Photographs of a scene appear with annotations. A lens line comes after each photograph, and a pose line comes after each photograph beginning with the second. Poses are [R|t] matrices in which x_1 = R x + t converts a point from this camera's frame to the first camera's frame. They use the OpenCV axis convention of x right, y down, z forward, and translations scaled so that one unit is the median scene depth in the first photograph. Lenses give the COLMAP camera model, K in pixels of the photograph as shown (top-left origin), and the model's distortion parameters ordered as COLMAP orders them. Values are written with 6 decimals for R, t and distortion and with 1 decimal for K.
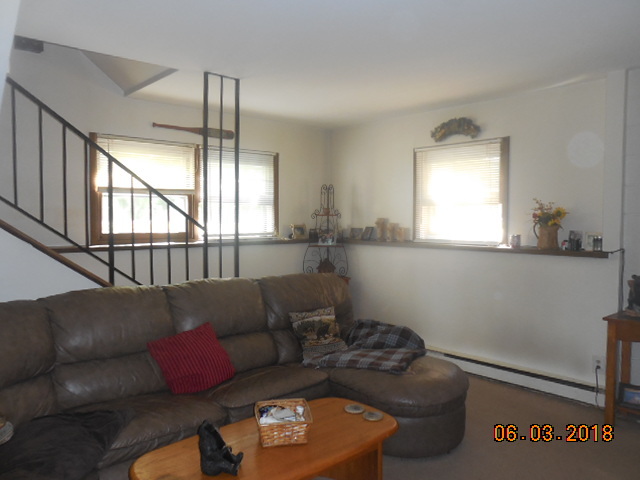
lens RADIAL K [[499.1, 0, 319.8], [0, 499.1, 227.8], [0, 0, 1]] dist [-0.003401, -0.000828]
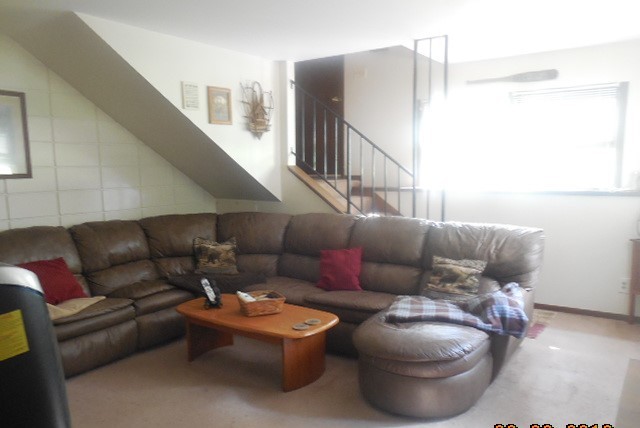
lens RADIAL K [[500.2, 0, 320.0], [0, 500.2, 214.0], [0, 0, 1]] dist [-0.002470, 0.003053]
pose [[0.247305, 0.088110, -0.964923, 0.867883], [-0.004668, 0.995954, 0.089747, -0.012871], [0.968926, -0.017690, 0.246716, 0.488330]]
